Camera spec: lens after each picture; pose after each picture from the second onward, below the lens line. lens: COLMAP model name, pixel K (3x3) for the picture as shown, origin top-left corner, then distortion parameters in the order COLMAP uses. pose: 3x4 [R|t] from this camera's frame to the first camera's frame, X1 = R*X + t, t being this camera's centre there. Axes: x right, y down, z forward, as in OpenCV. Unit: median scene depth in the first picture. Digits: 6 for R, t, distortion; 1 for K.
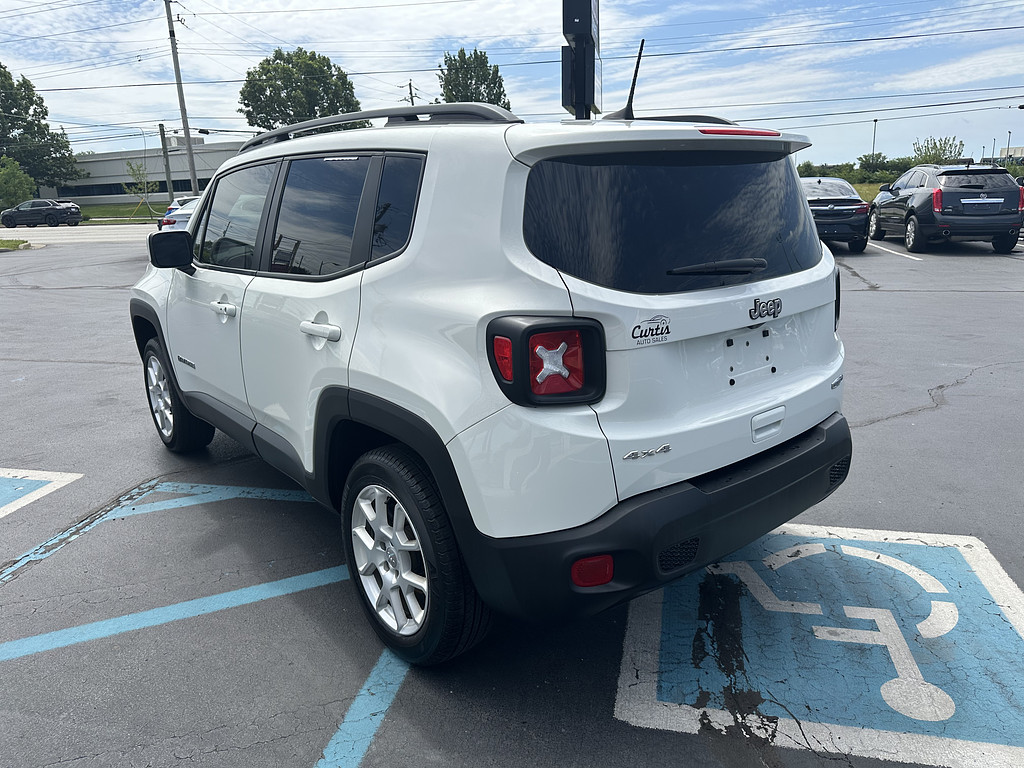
lens RADIAL K [[752.0, 0, 517.7], [0, 752.0, 380.4], [0, 0, 1]] dist [-0.000927, -0.016013]
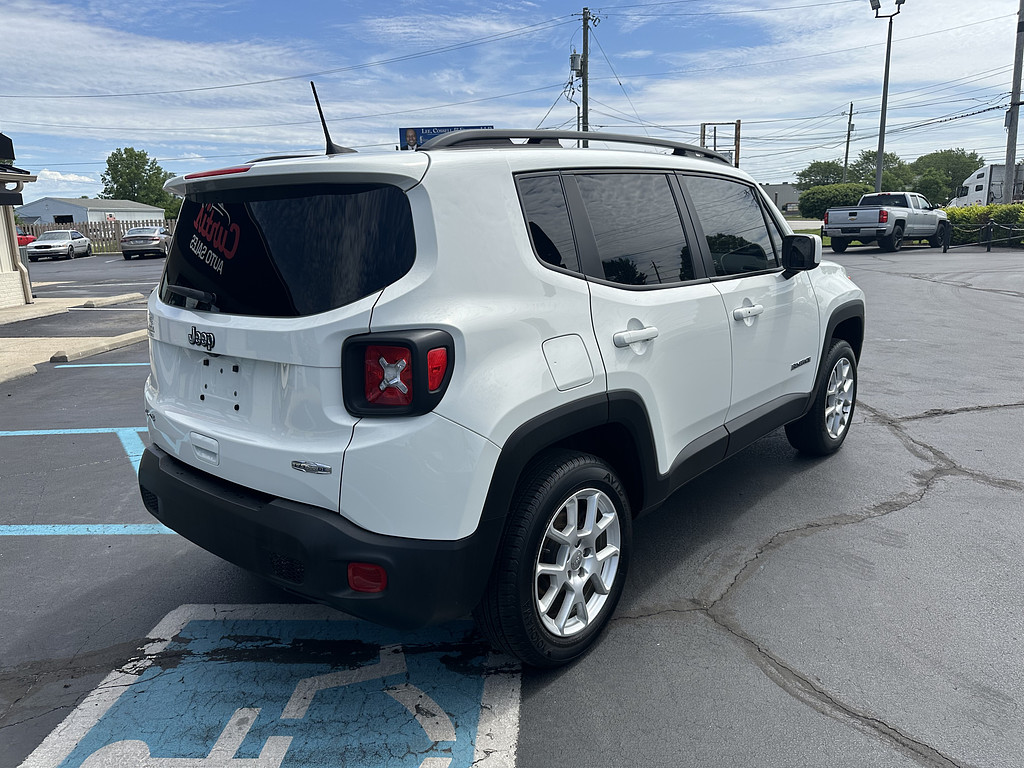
lens RADIAL K [[752.0, 0, 513.9], [0, 752.0, 386.7], [0, 0, 1]] dist [-0.000927, -0.016013]
pose [[0.136550, 0.237170, -0.961824, 1.296003], [-0.215635, 0.954753, 0.204813, -0.311344], [0.966879, 0.179436, 0.181514, 1.138799]]
